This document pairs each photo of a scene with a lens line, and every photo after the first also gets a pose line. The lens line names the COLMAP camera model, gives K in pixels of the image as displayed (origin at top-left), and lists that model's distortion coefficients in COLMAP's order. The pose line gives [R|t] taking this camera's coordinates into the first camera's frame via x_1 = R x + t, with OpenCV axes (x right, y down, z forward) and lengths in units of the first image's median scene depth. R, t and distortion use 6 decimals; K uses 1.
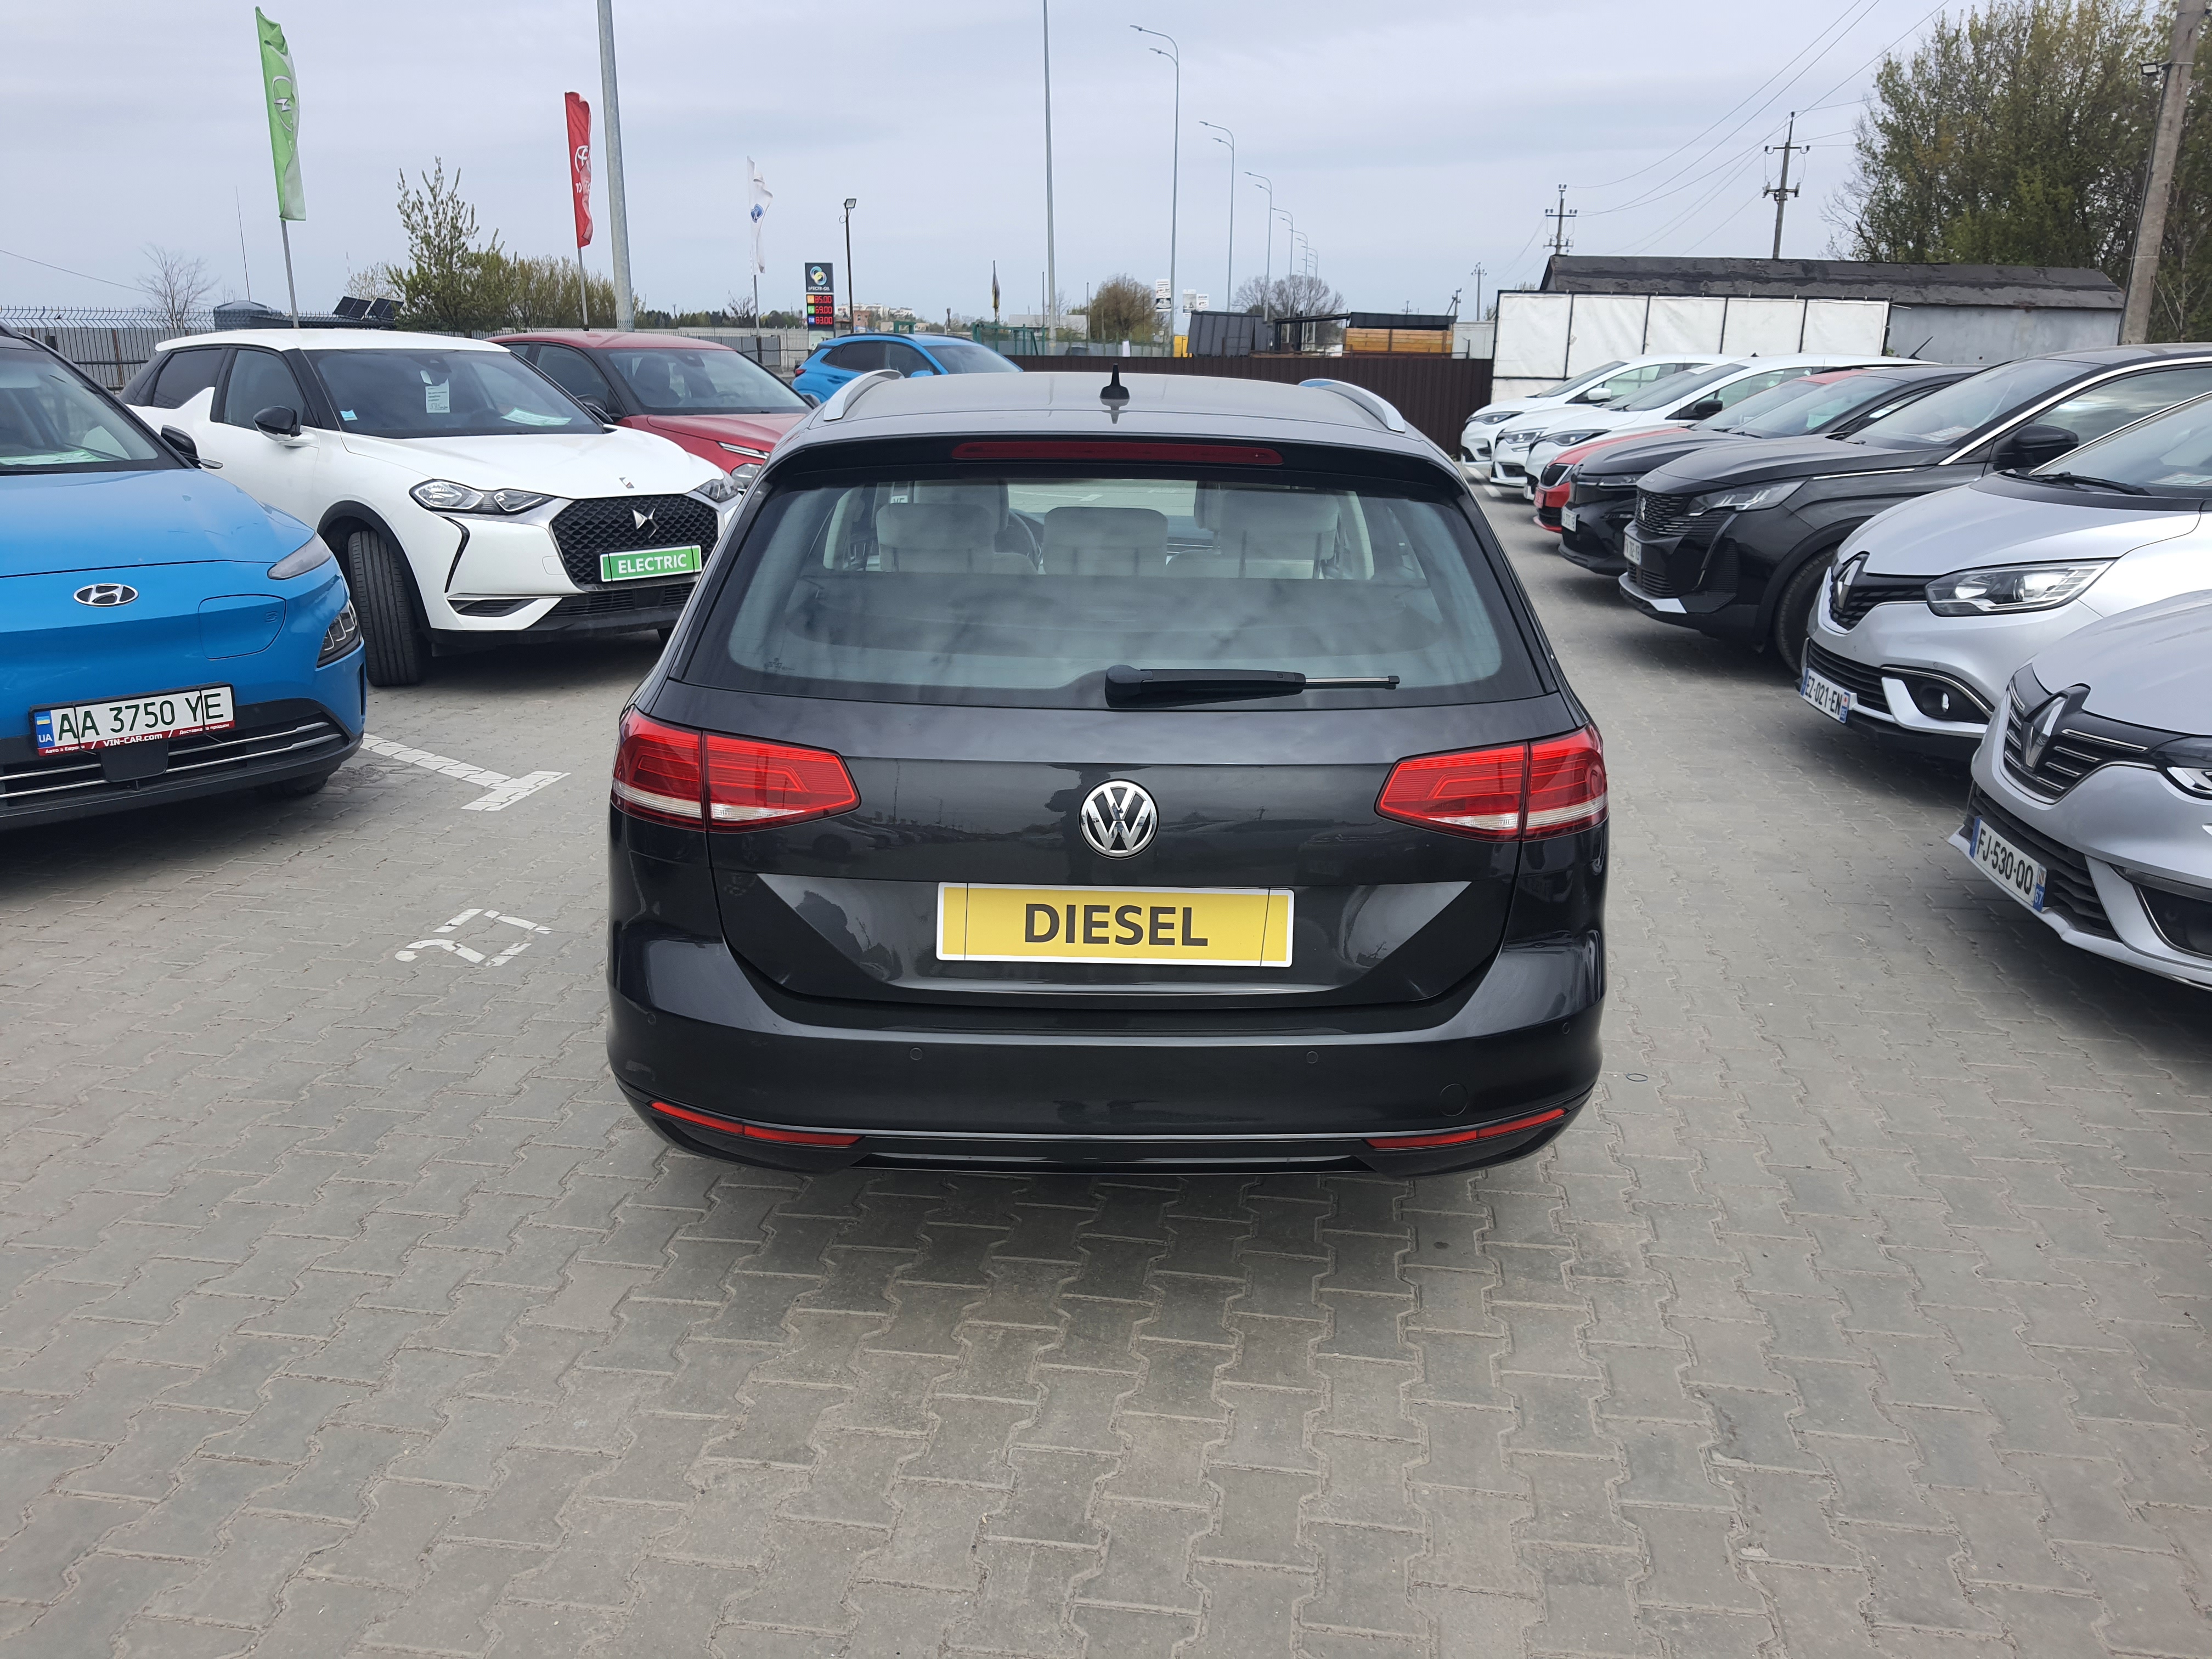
lens RADIAL K [[1764.0, 0, 1095.4], [0, 1764.0, 836.0], [0, 0, 1]] dist [0.022904, -0.042950]
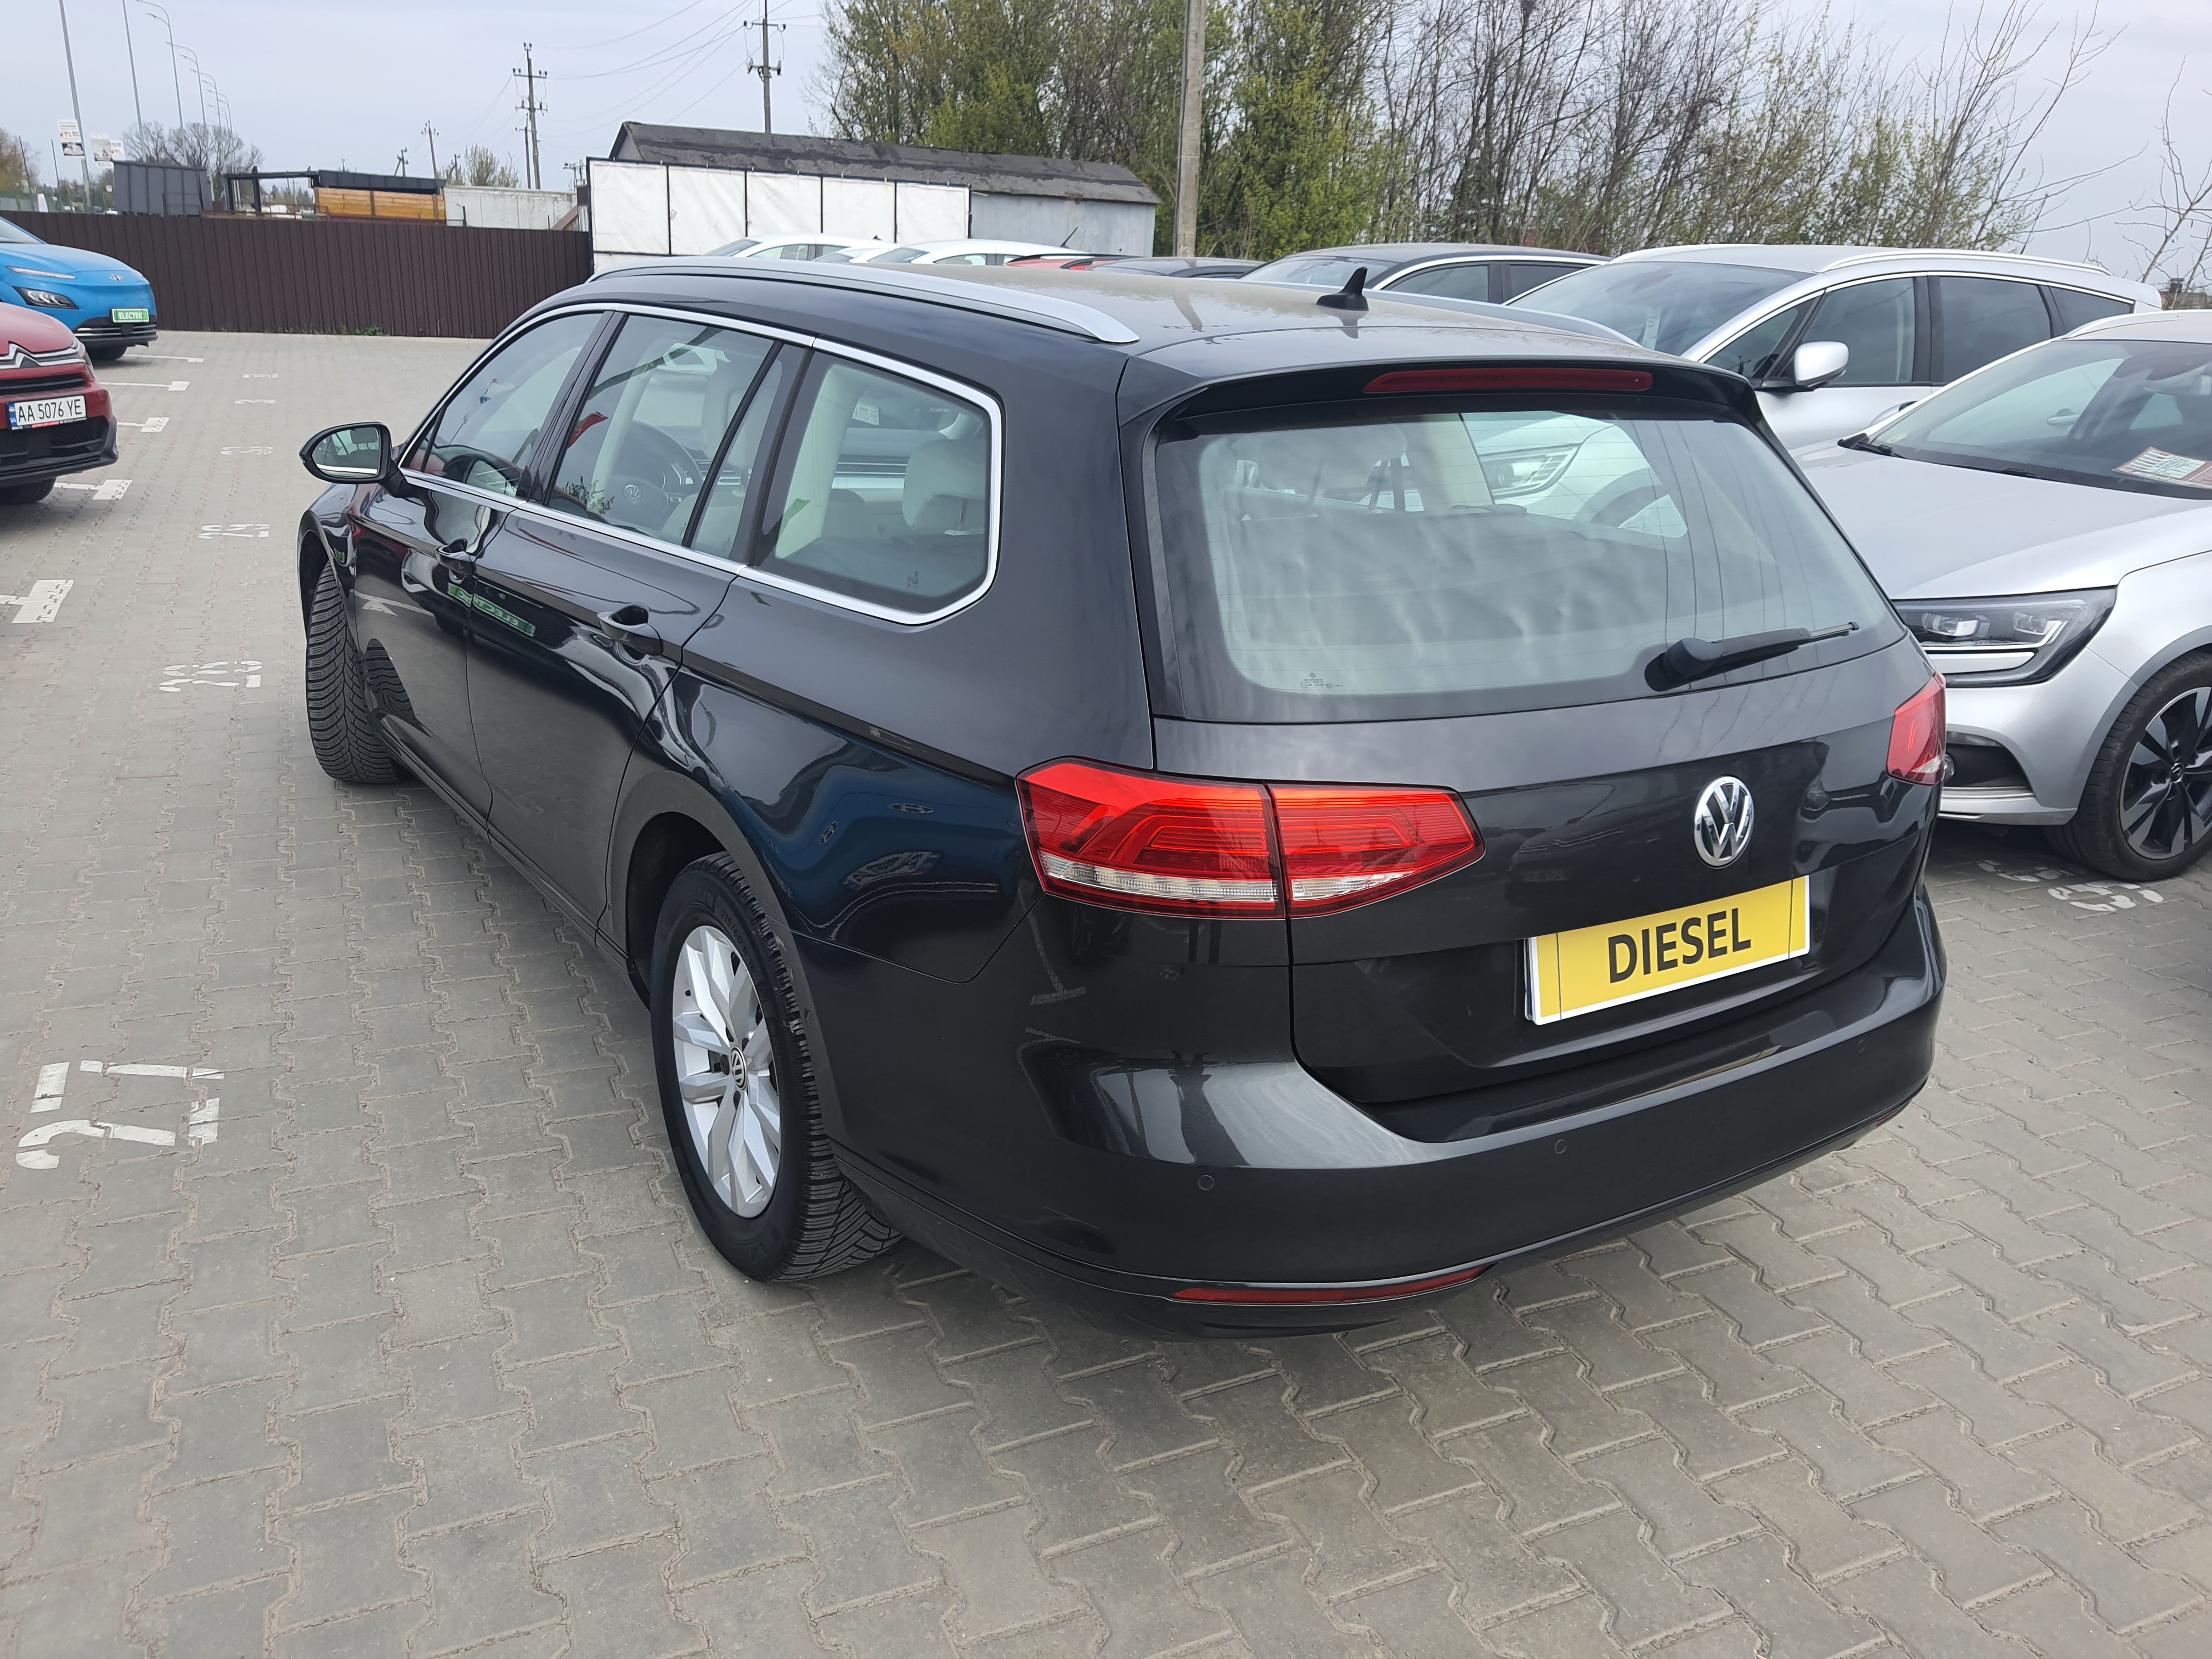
lens RADIAL K [[1764.0, 0, 1123.7], [0, 1764.0, 841.4], [0, 0, 1]] dist [0.022904, -0.042950]
pose [[0.835907, -0.152419, 0.527284, -0.358346], [0.115721, 0.988016, 0.102145, -0.063769], [-0.536534, -0.024366, 0.843527, 0.228490]]
